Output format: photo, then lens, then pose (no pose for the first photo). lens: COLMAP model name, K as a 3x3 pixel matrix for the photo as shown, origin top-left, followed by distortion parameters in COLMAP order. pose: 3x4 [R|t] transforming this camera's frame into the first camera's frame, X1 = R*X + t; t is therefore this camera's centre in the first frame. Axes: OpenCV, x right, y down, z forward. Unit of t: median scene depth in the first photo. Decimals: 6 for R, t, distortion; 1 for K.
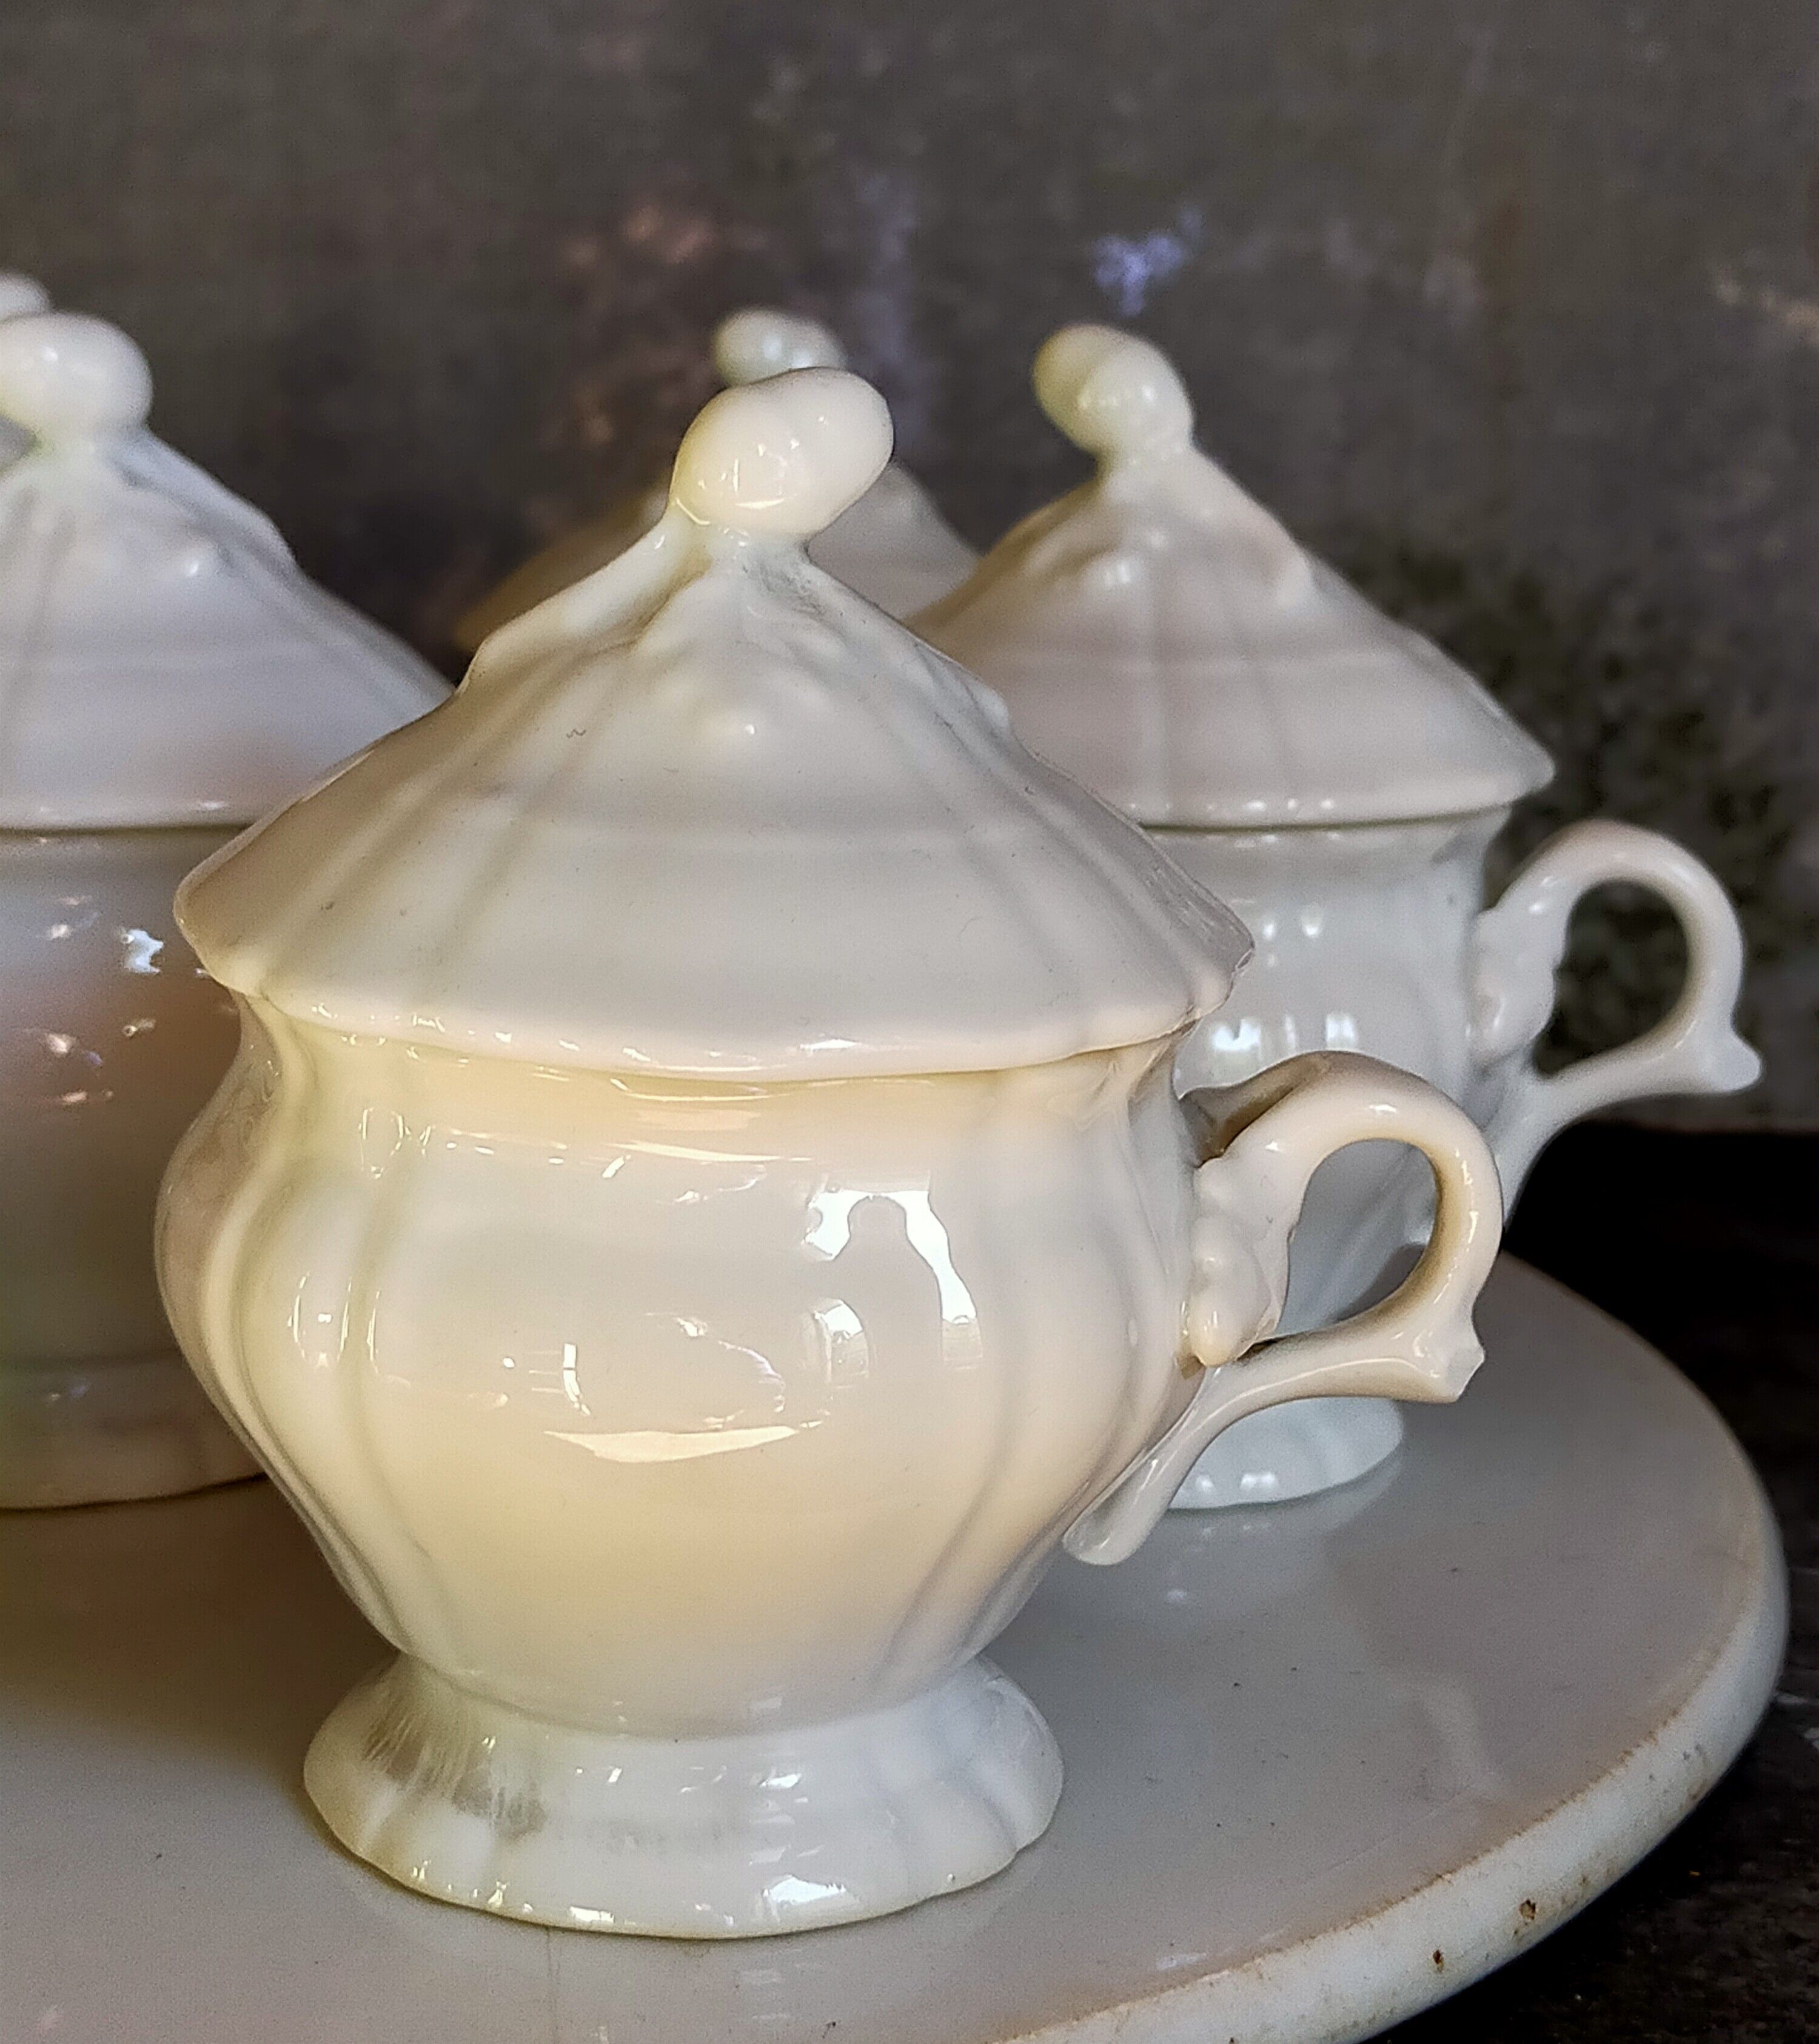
lens RADIAL K [[3694.1, 0, 889.3], [0, 3694.1, 896.7], [0, 0, 1]] dist [0.092579, 0.000000]
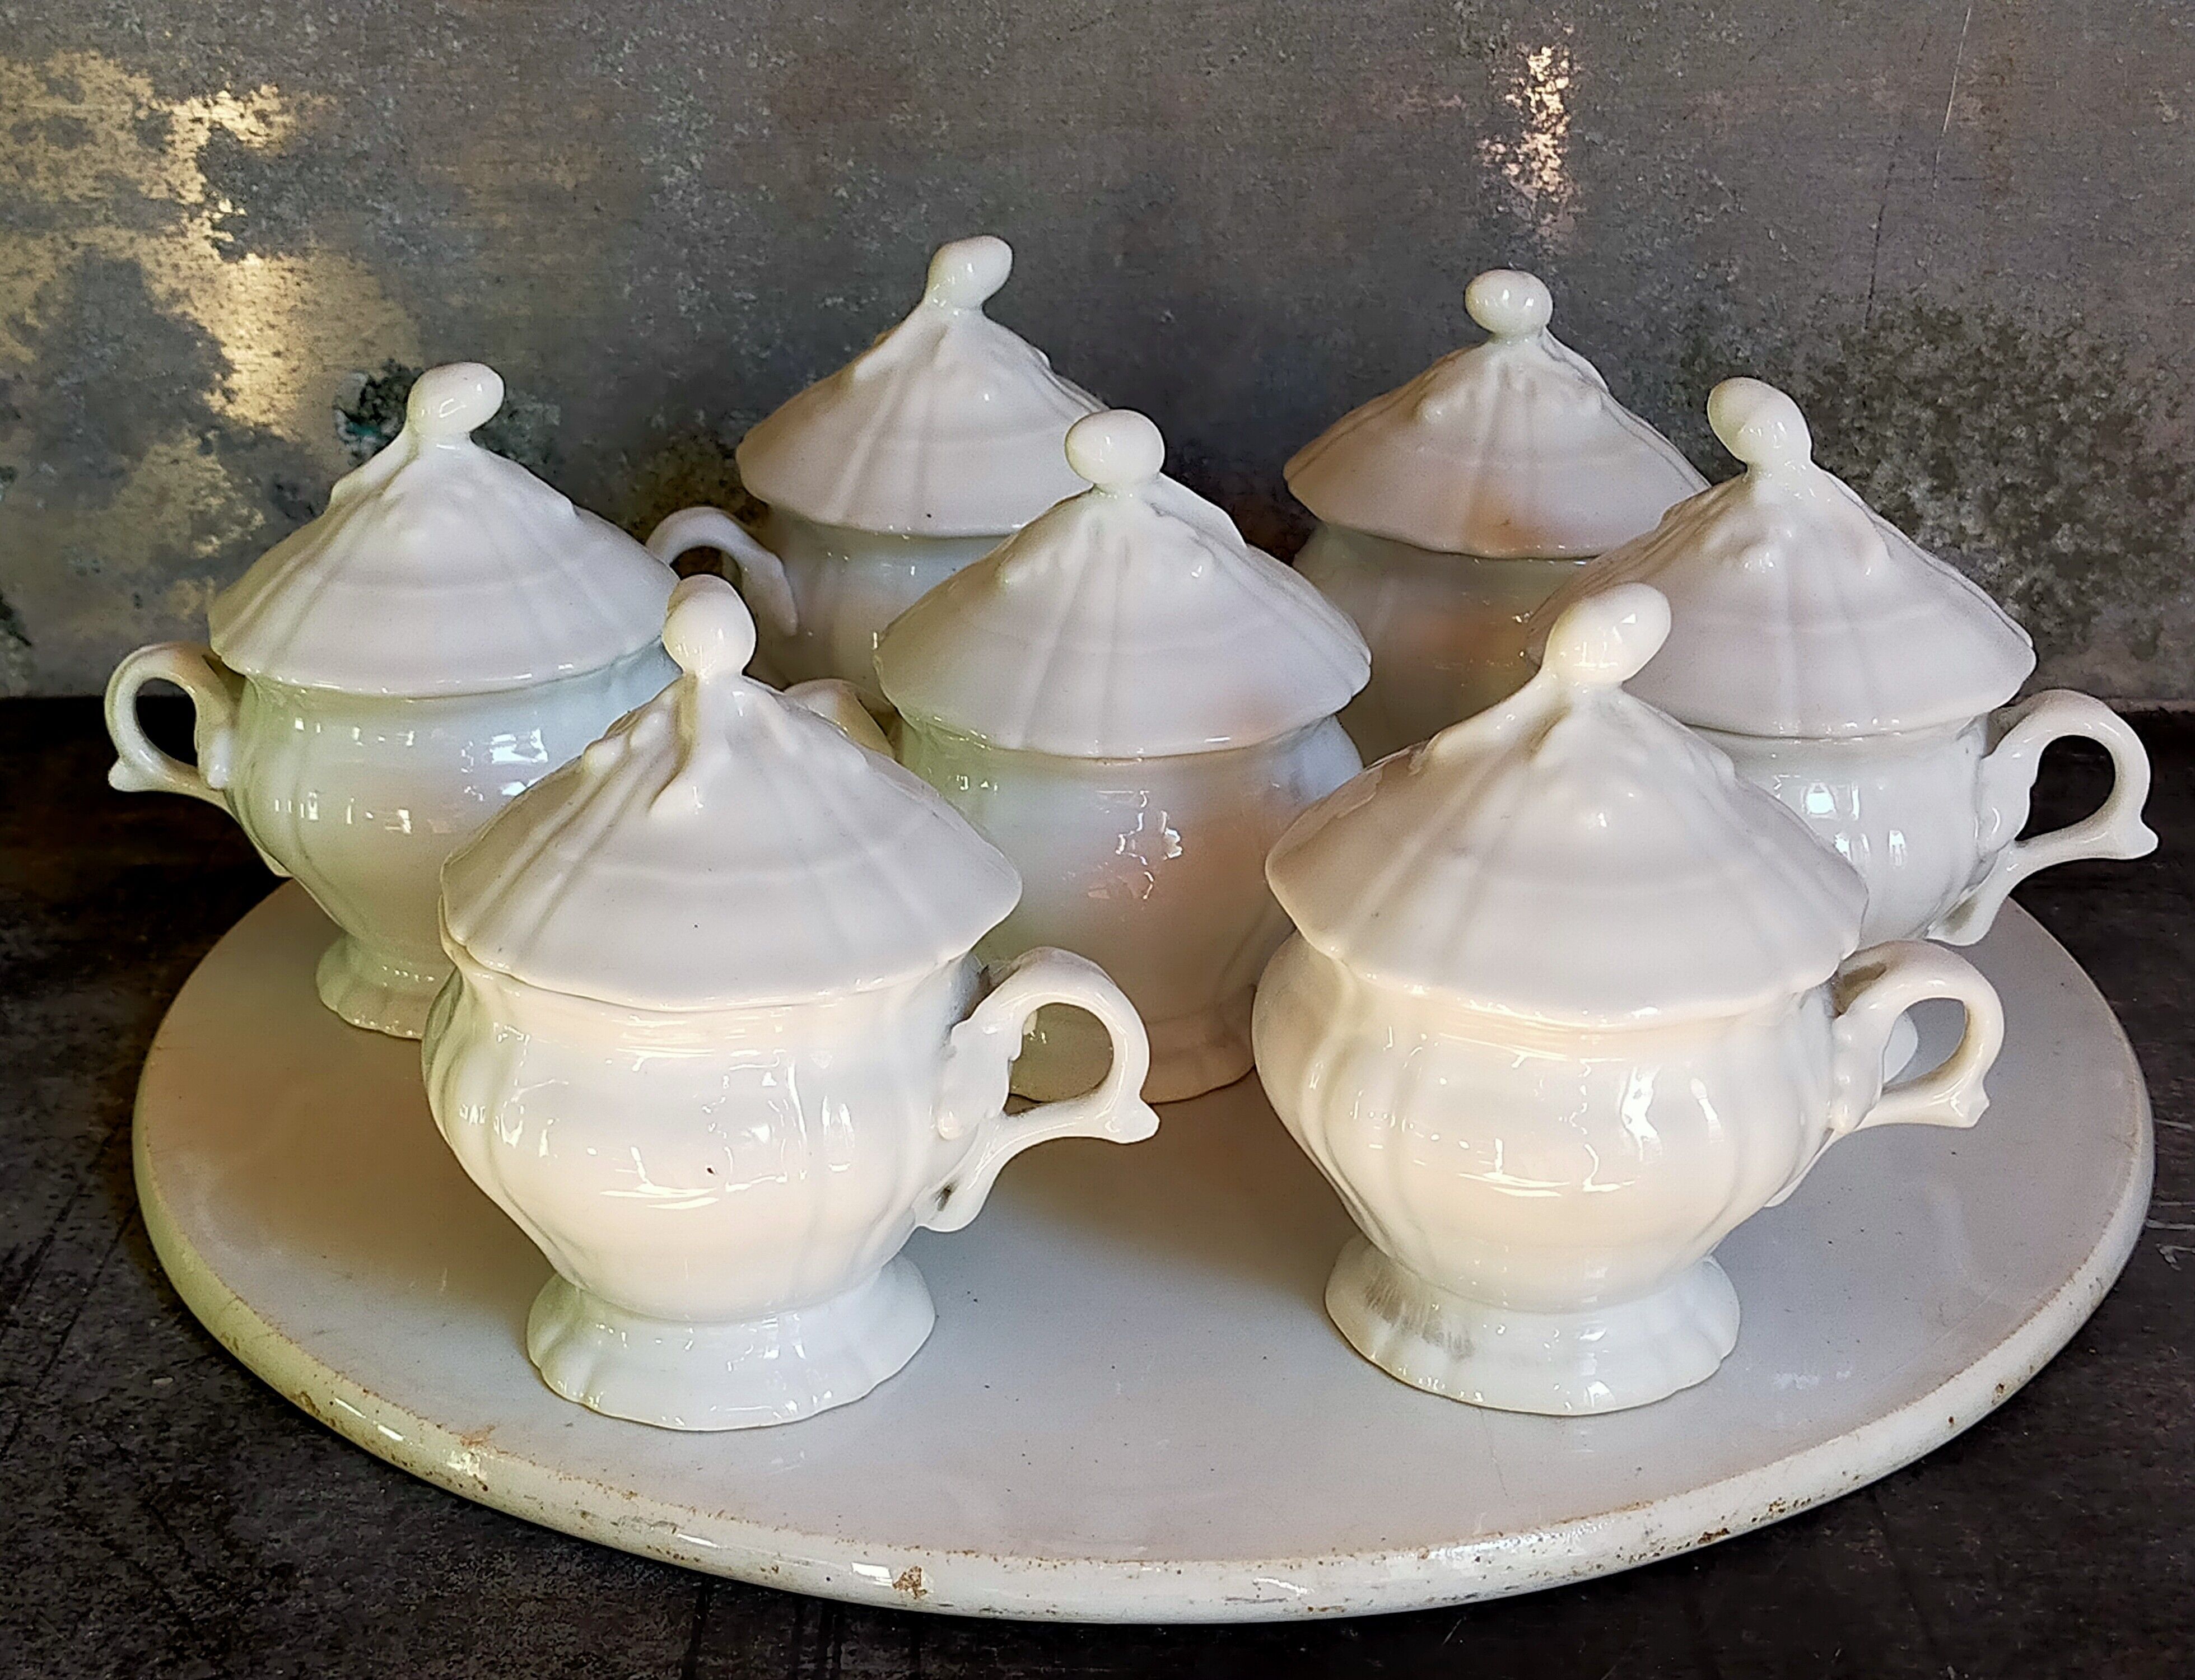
lens RADIAL K [[3297.6, 0, 1038.2], [0, 3297.6, 852.3], [0, 0, 1]] dist [0.061531, 0.000000]
pose [[0.995636, -0.002005, -0.093301, -0.139093], [0.023475, 0.973003, 0.229597, -0.350504], [0.090321, -0.230785, 0.968804, -0.536462]]
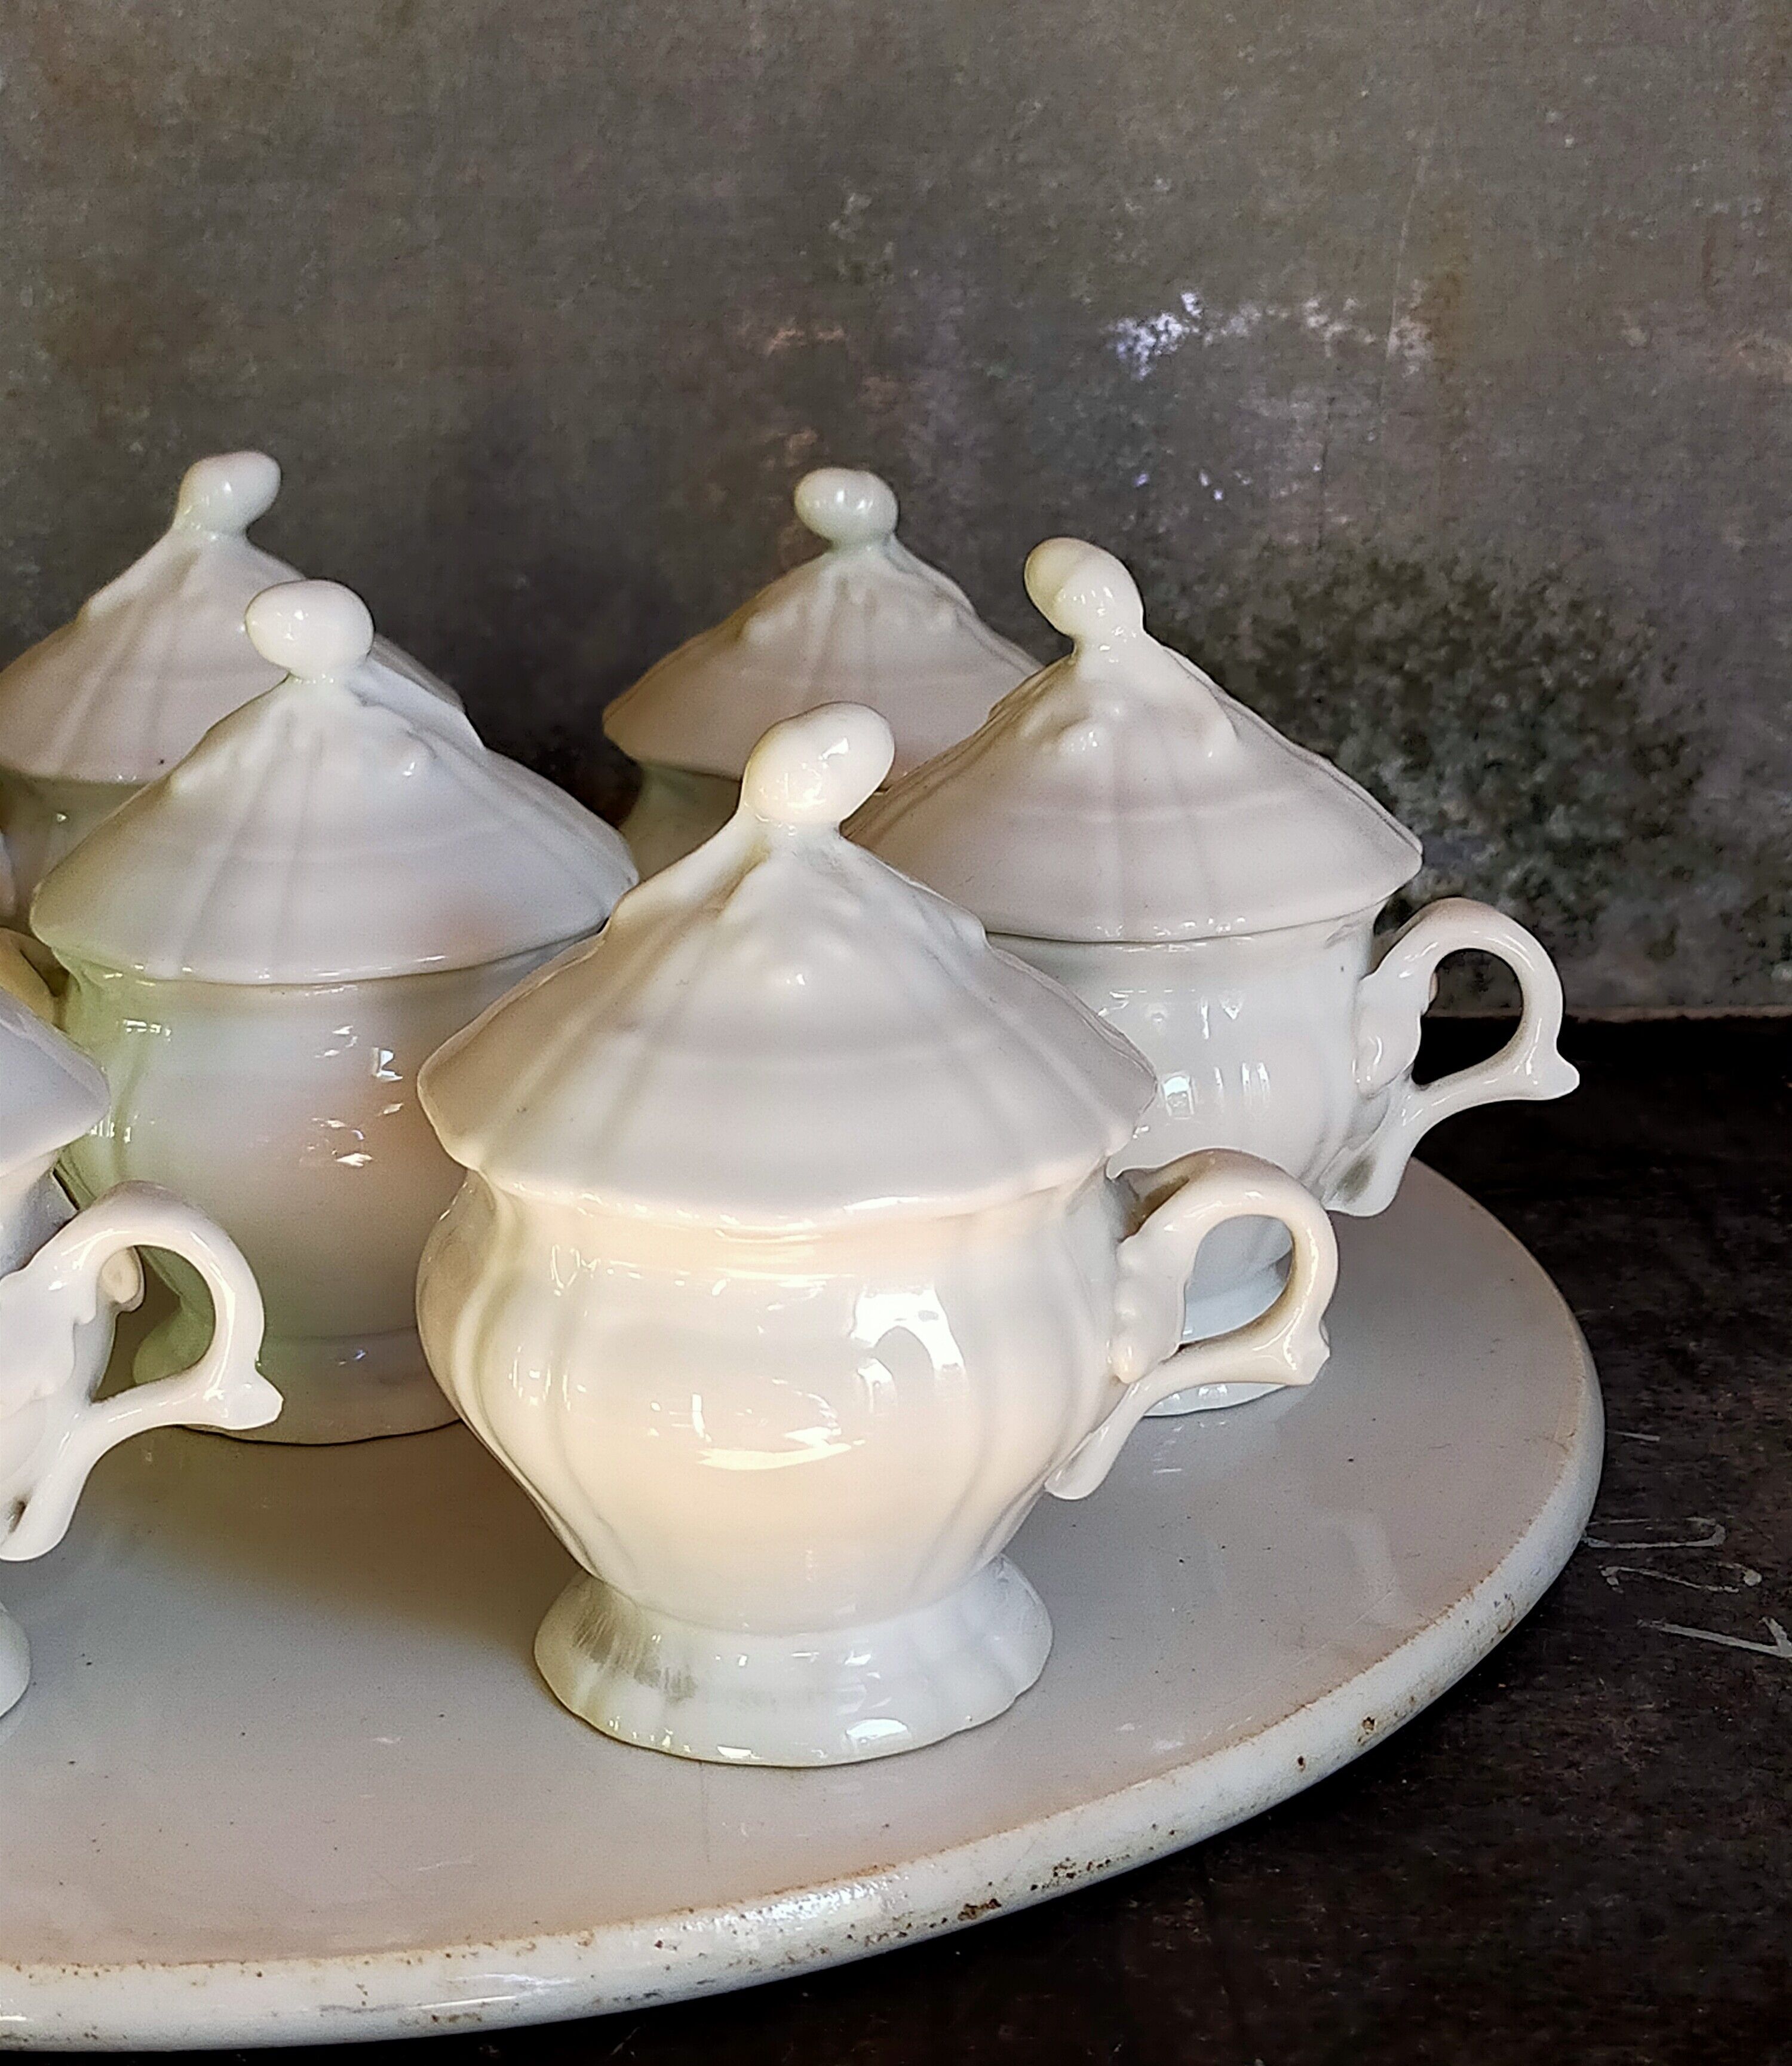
lens RADIAL K [[3559.3, 0, 883.0], [0, 3559.3, 896.9], [0, 0, 1]] dist [0.079229, 0.000000]
pose [[0.998189, -0.035248, -0.048752, 0.056645], [0.039372, 0.995482, 0.086398, -0.169175], [0.045486, -0.088161, 0.995067, -0.355894]]
